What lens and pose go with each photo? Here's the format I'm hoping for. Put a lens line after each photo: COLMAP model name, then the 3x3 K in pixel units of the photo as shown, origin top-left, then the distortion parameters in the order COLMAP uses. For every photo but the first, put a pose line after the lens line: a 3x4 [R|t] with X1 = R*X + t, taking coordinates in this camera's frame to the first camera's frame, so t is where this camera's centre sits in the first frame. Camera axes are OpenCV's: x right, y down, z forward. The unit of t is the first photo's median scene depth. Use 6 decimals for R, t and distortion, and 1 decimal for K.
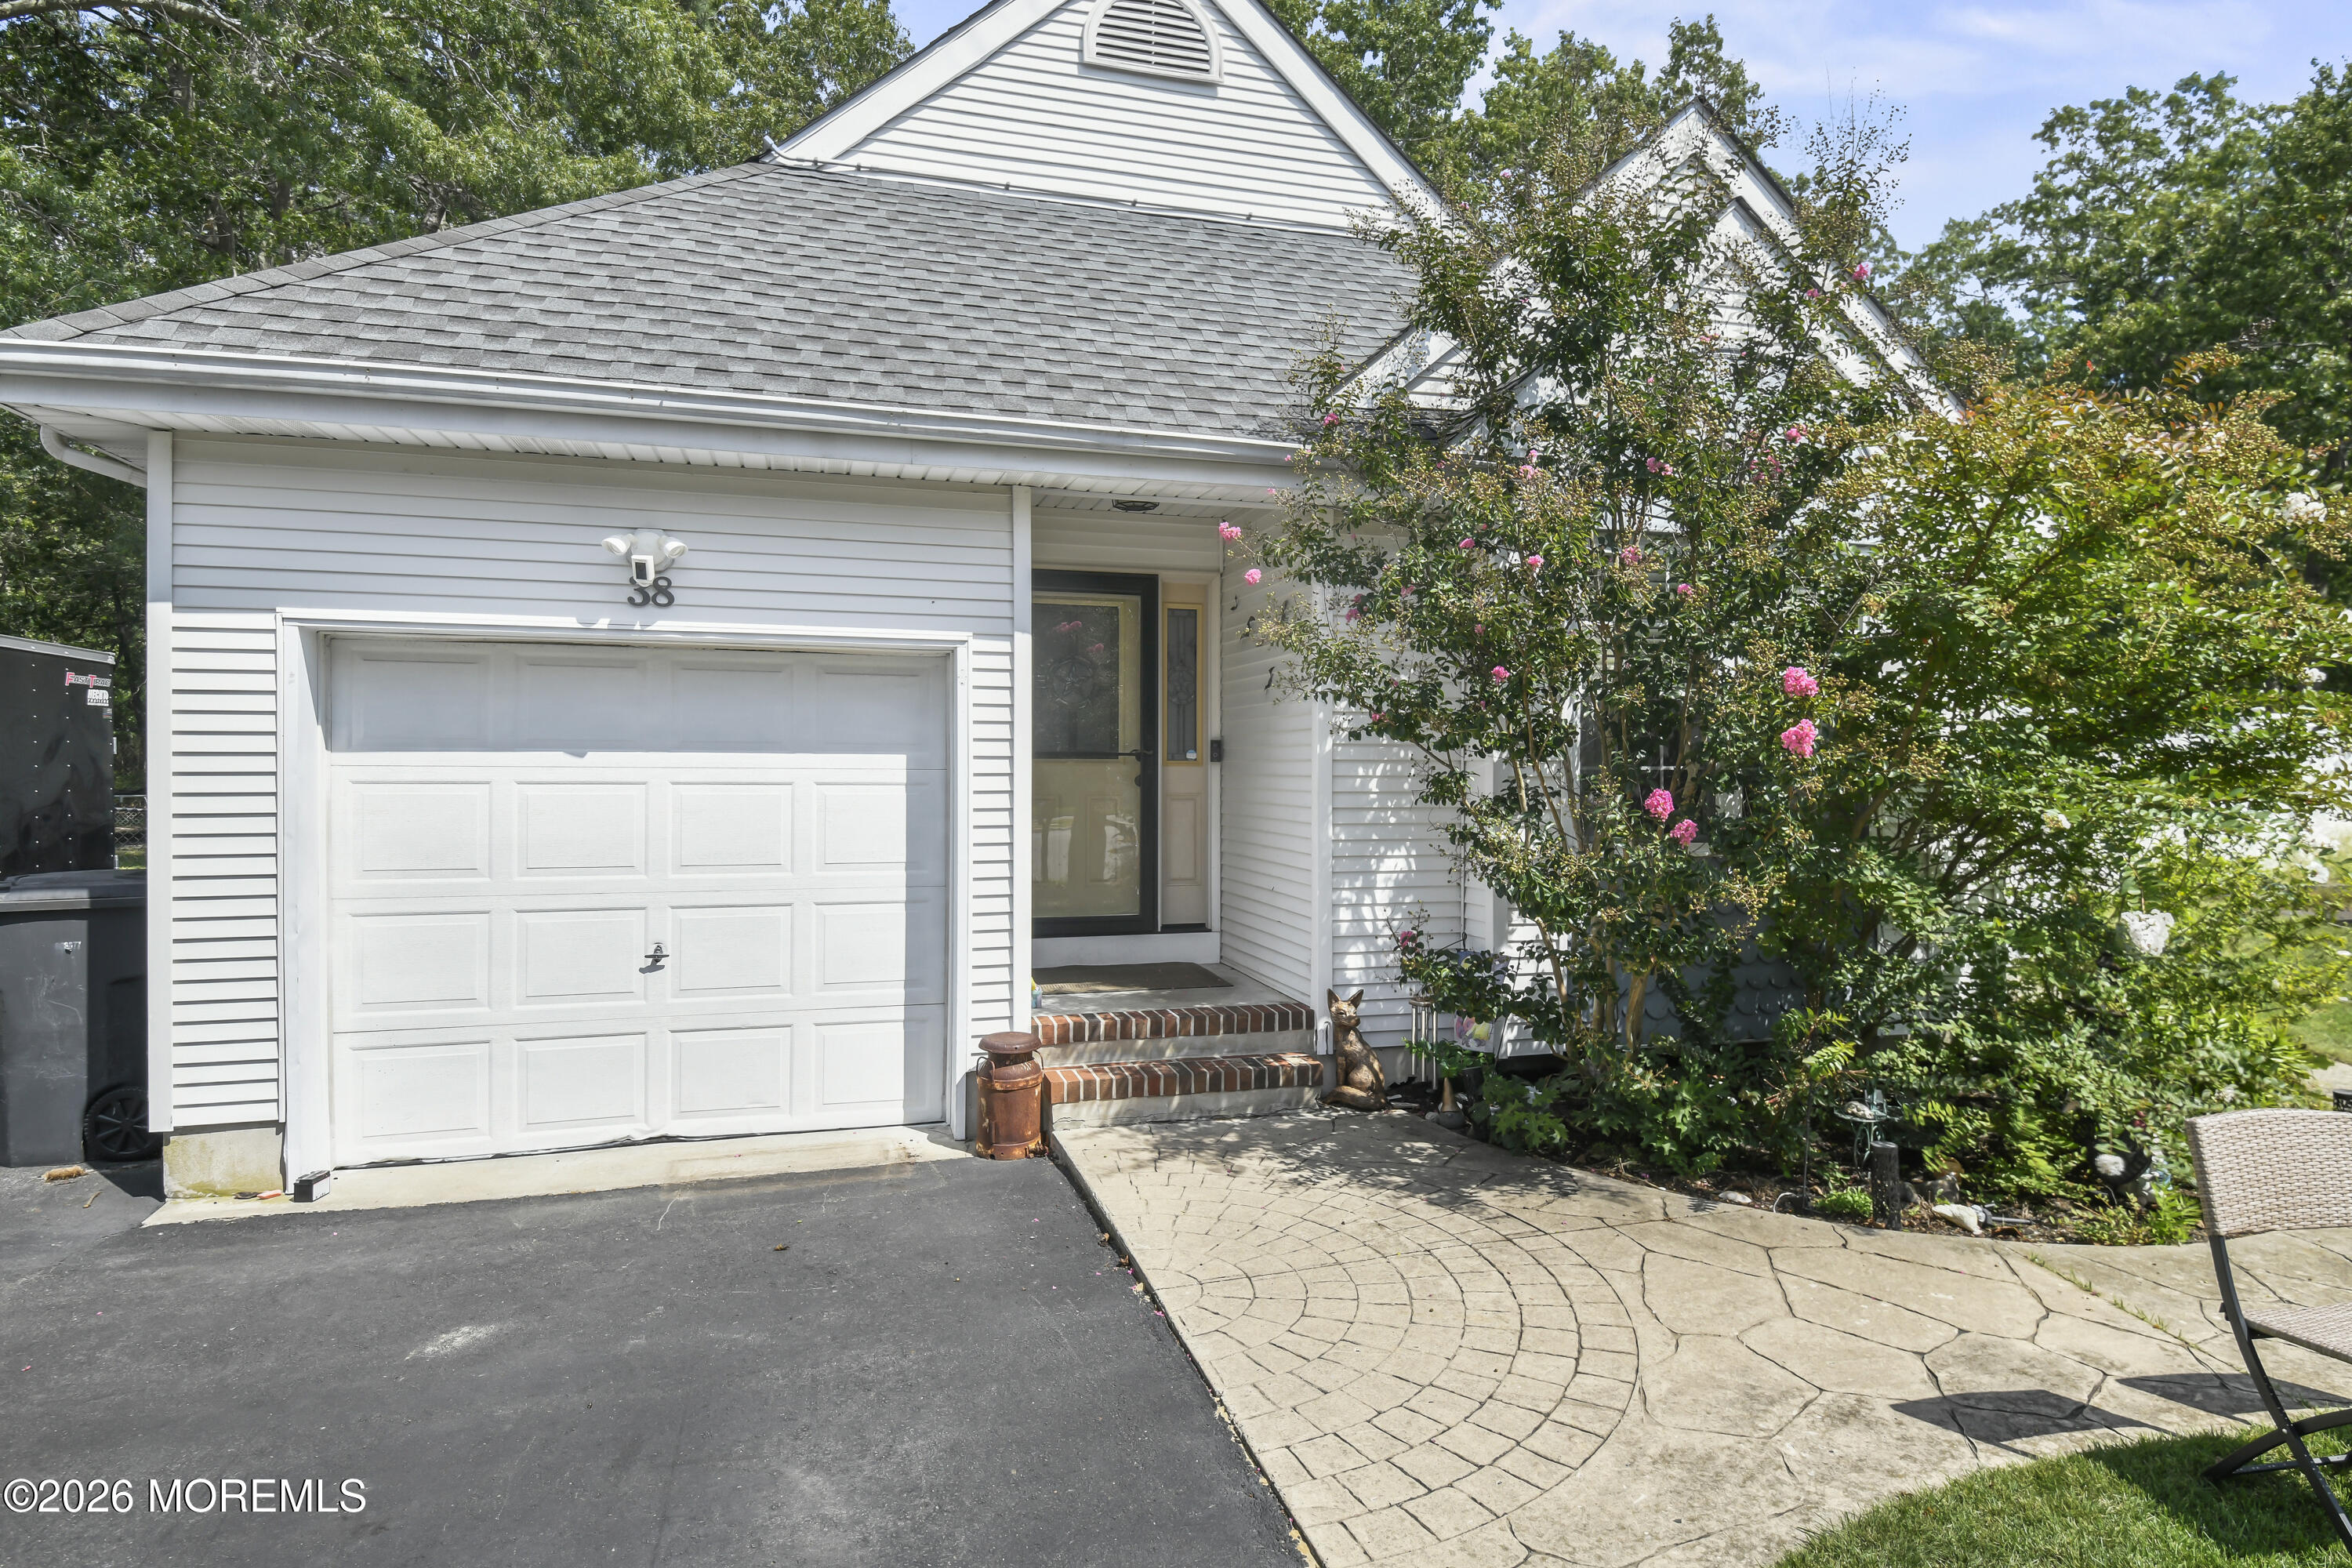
lens RADIAL K [[1303.3, 0, 1185.7], [0, 1303.3, 768.6], [0, 0, 1]] dist [0.014704, -0.000048]
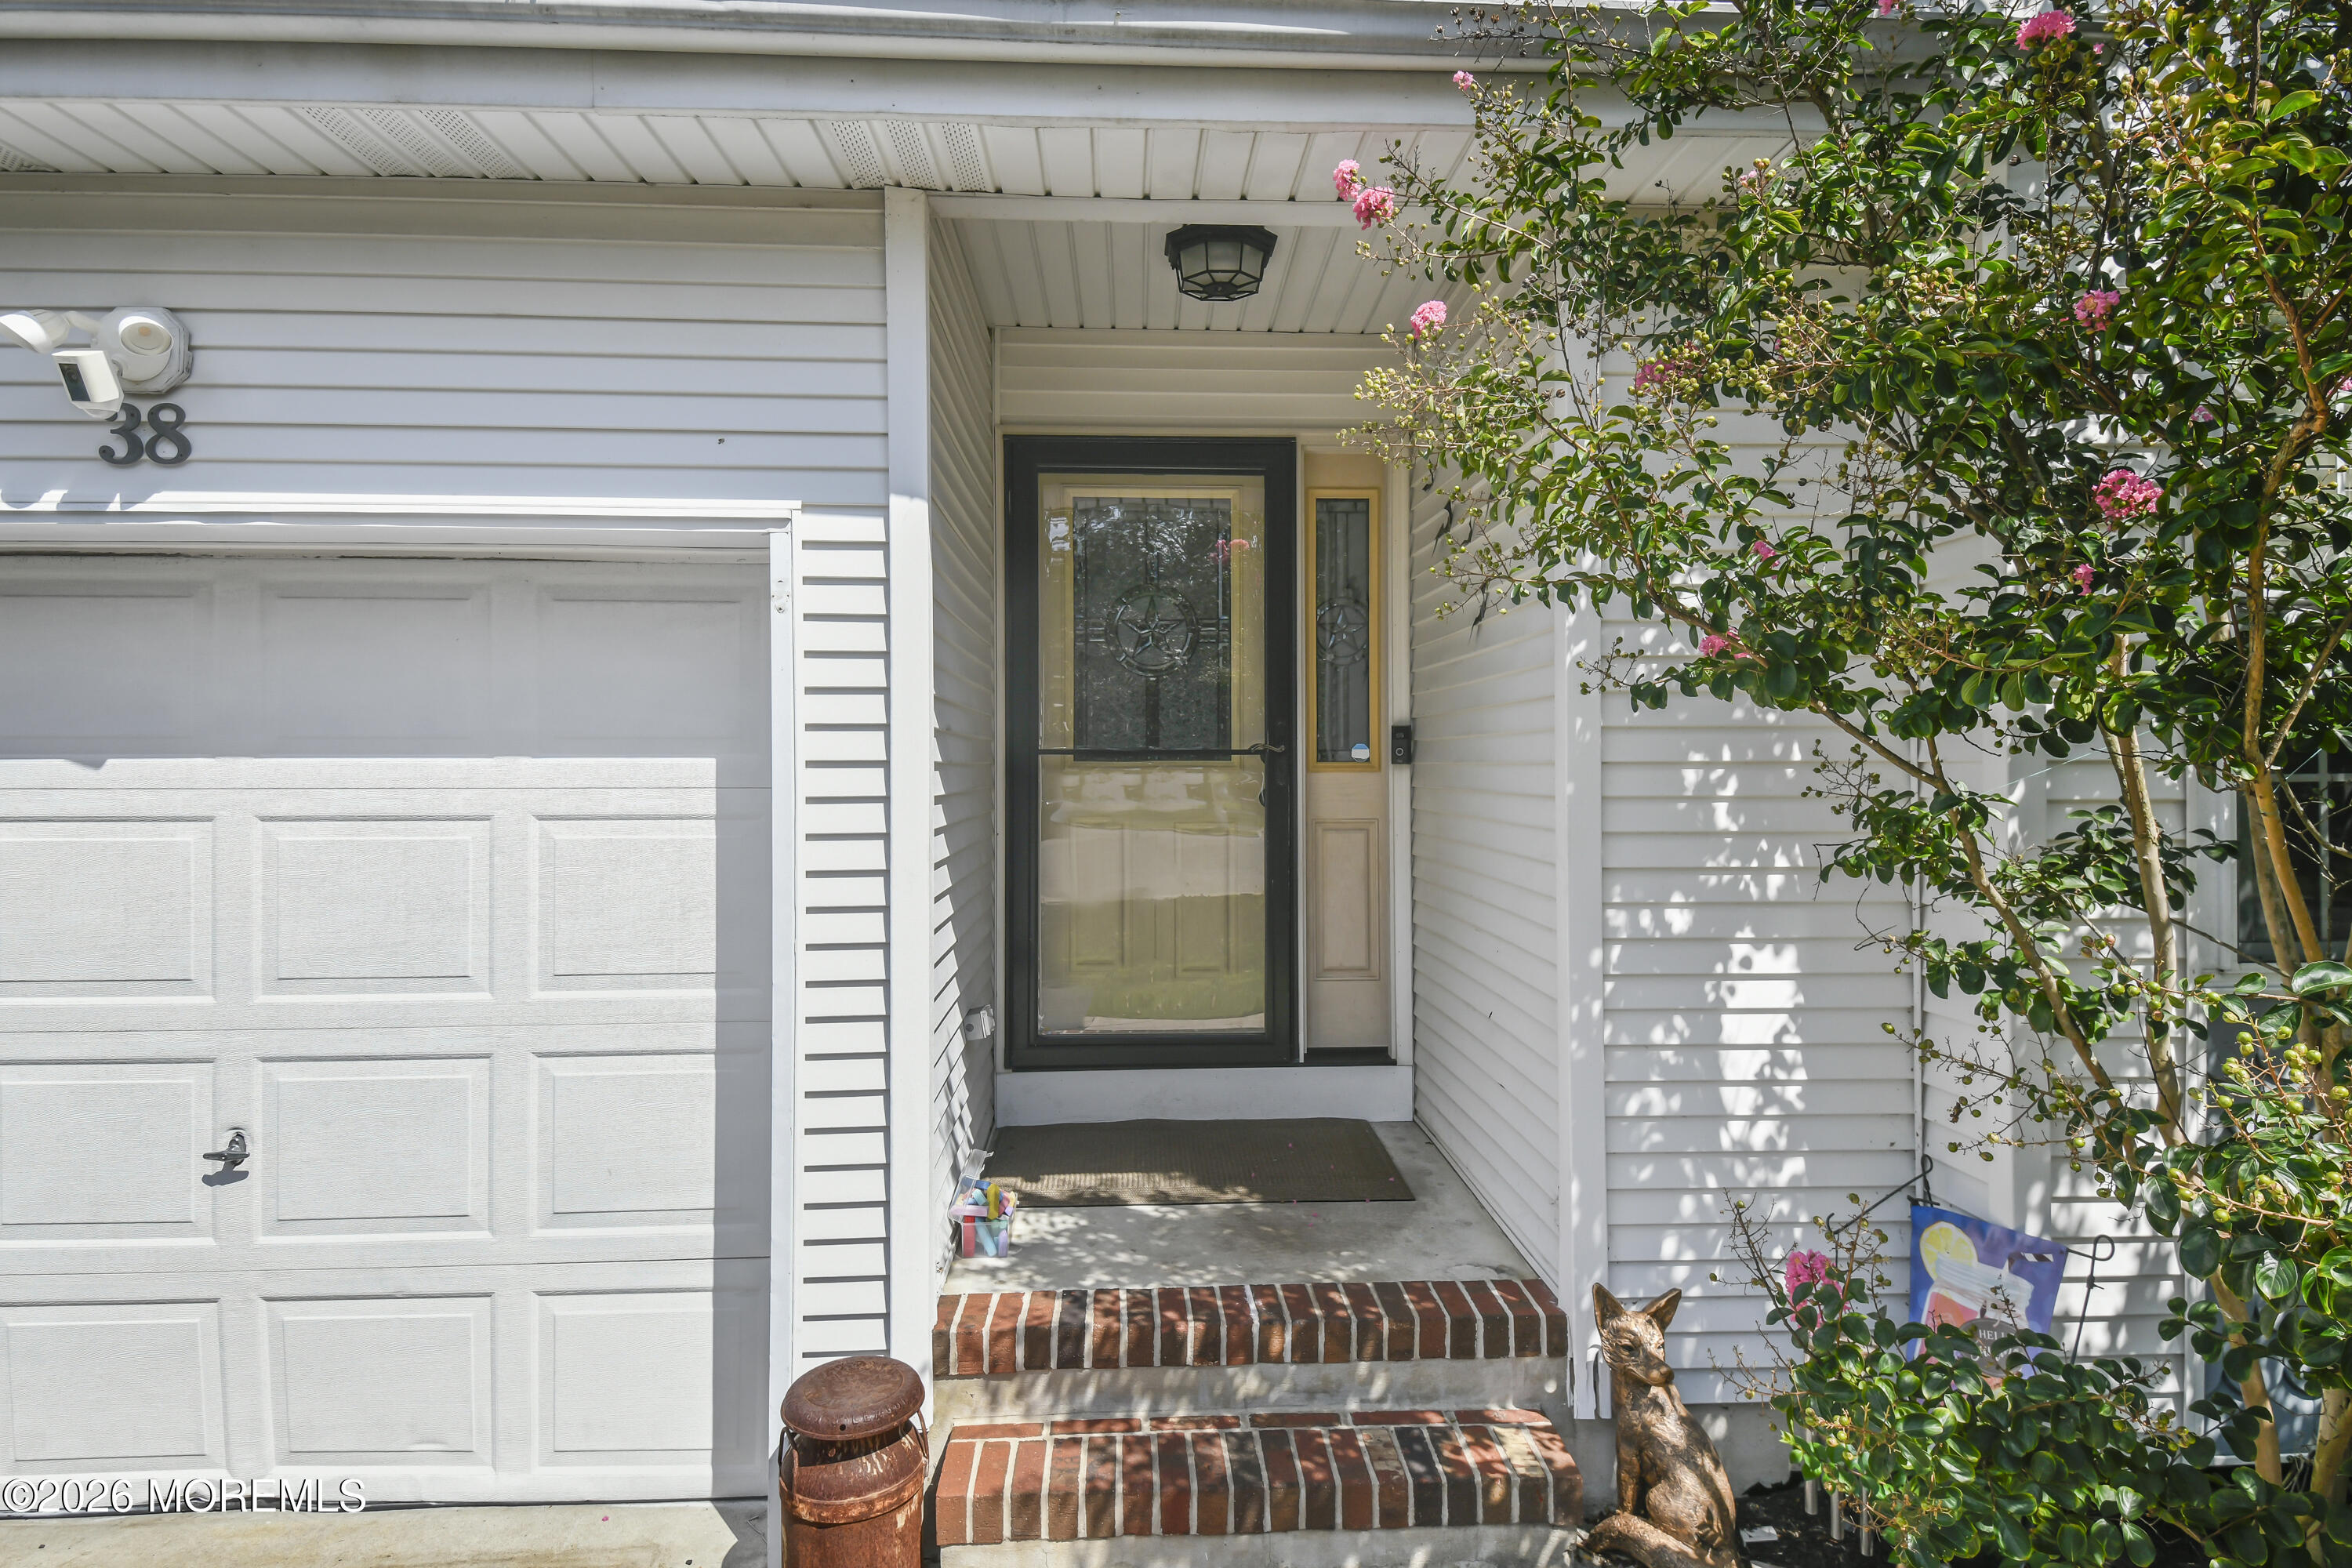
lens RADIAL K [[1303.3, 0, 1185.7], [0, 1303.3, 768.6], [0, 0, 1]] dist [0.014704, -0.000048]
pose [[0.974036, -0.007883, -0.226256, 0.078384], [0.008437, 0.999963, 0.001483, -0.006262], [0.226236, -0.003354, 0.974067, 0.560310]]
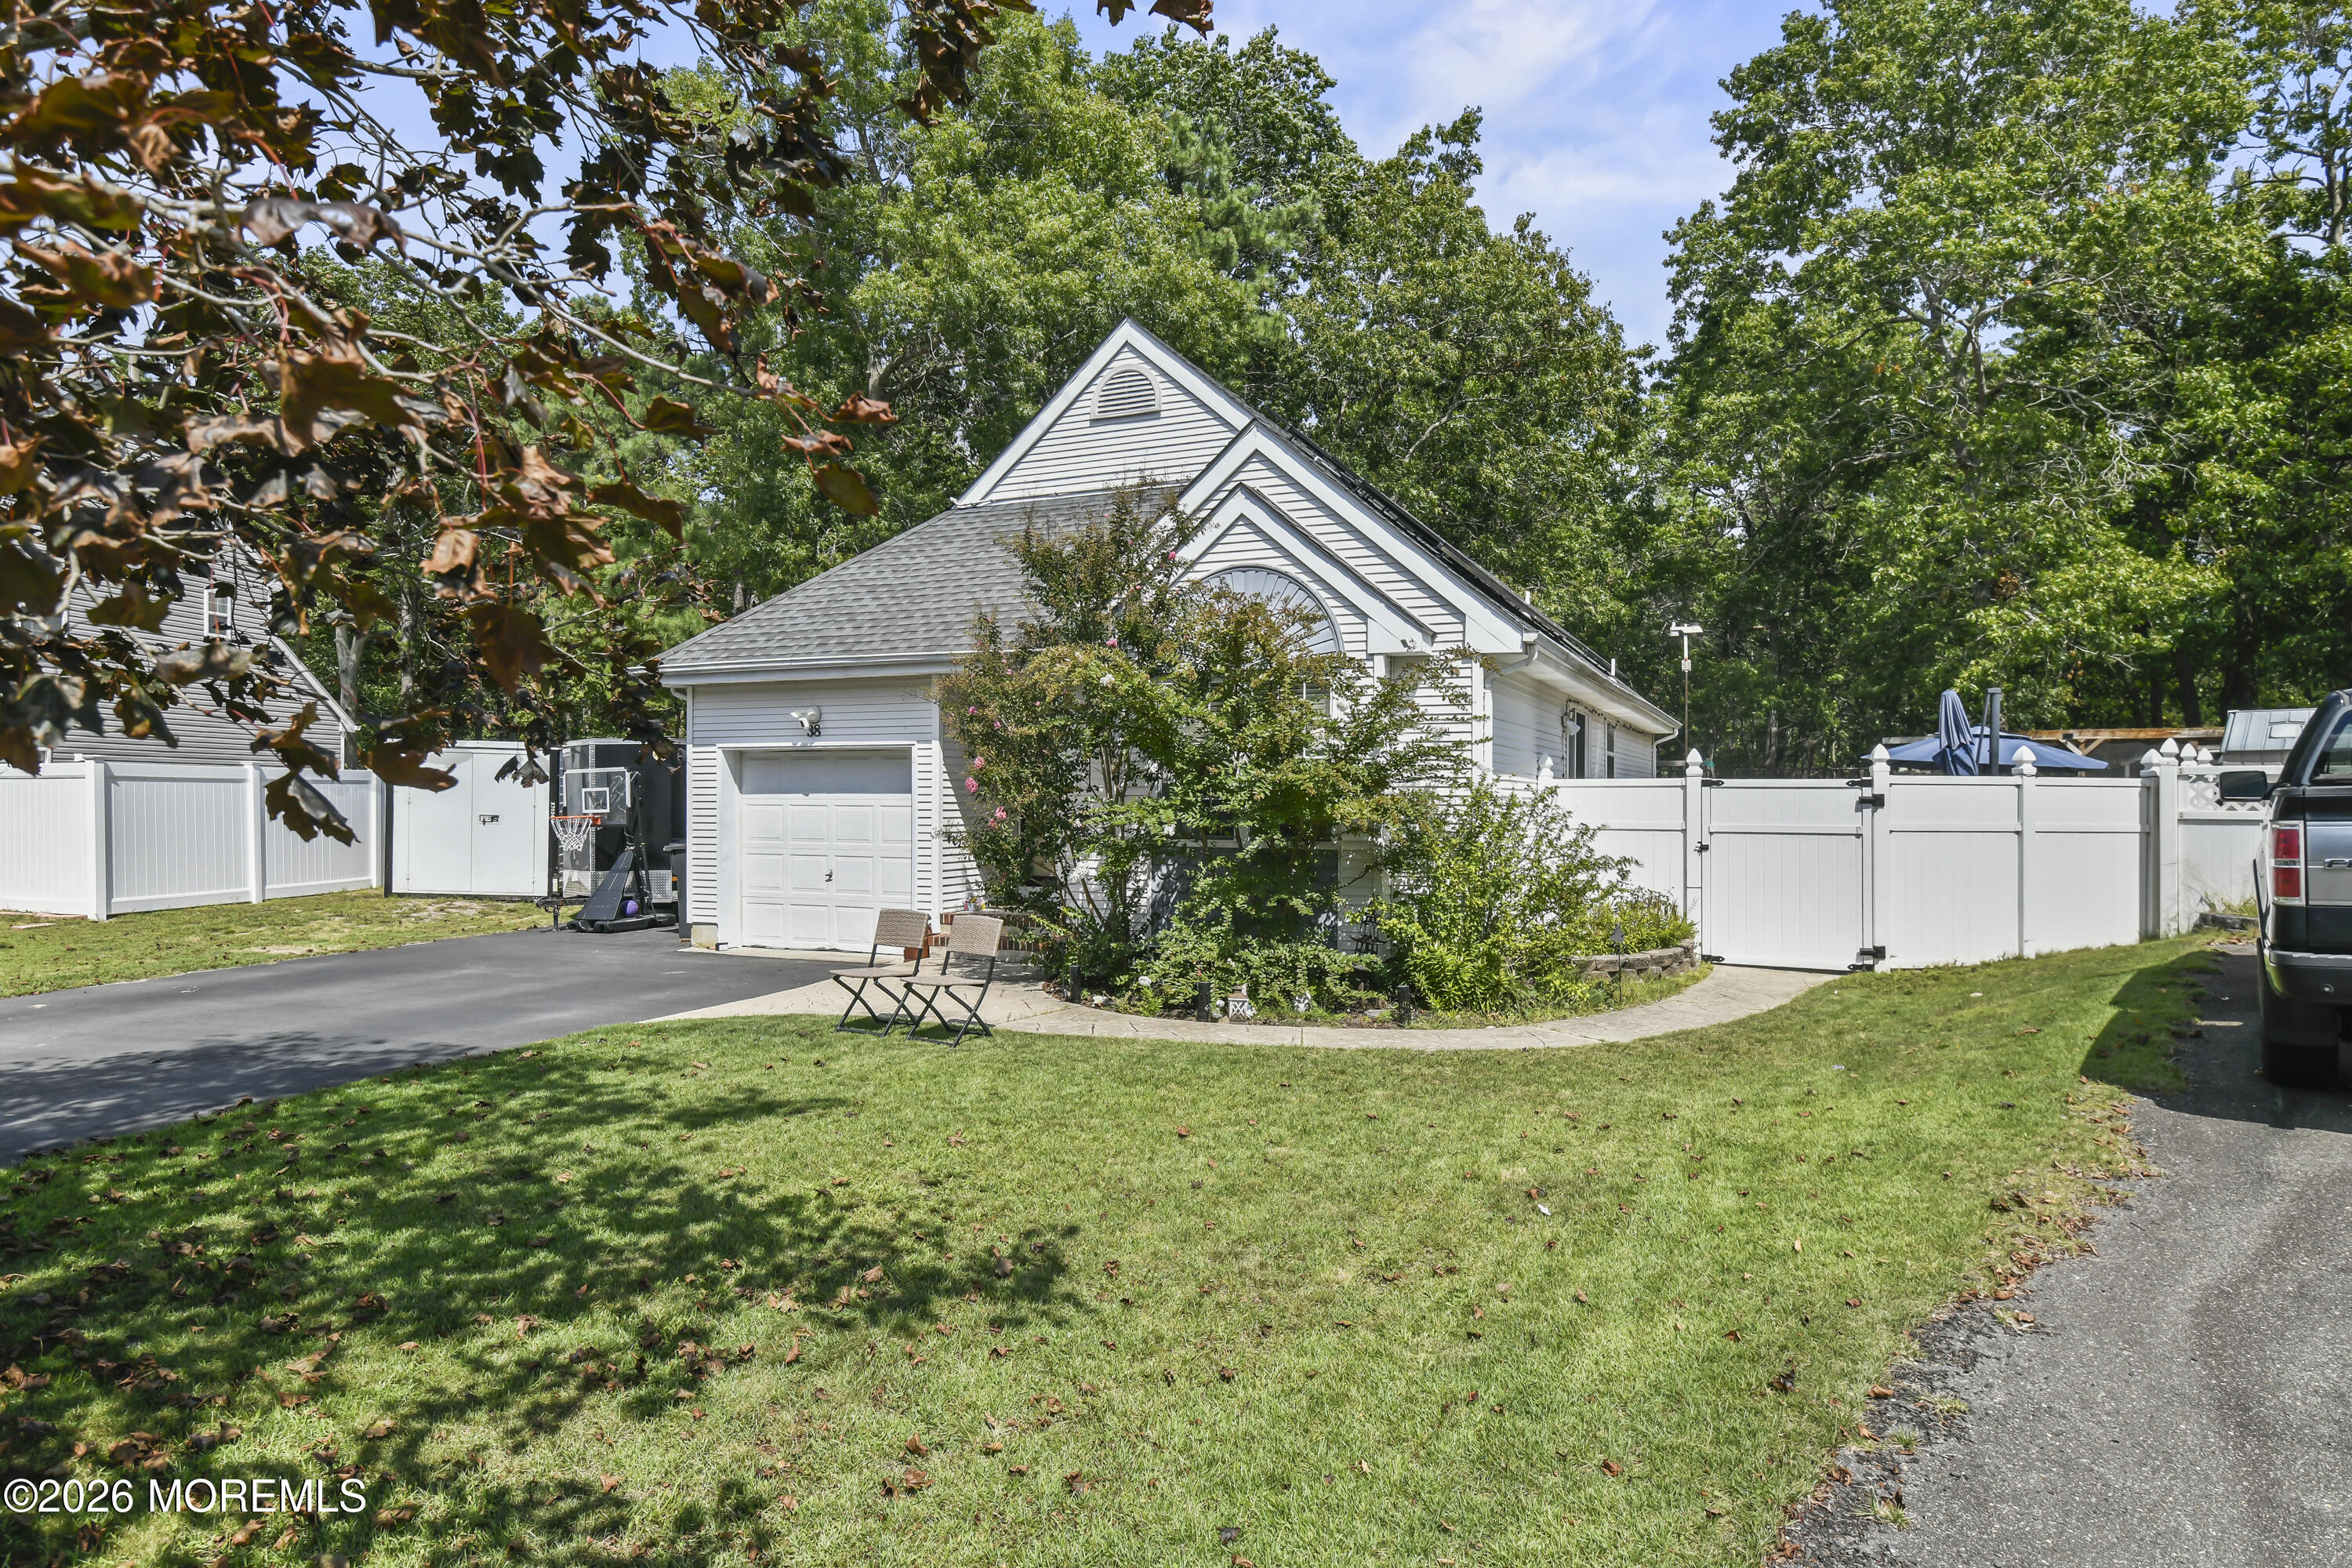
lens RADIAL K [[1303.3, 0, 1185.7], [0, 1303.3, 768.6], [0, 0, 1]] dist [0.014704, -0.000048]
pose [[0.770899, -0.015921, -0.636758, 1.655941], [0.003815, 0.999785, -0.020378, -0.004965], [0.636945, 0.013280, 0.770794, -0.470183]]
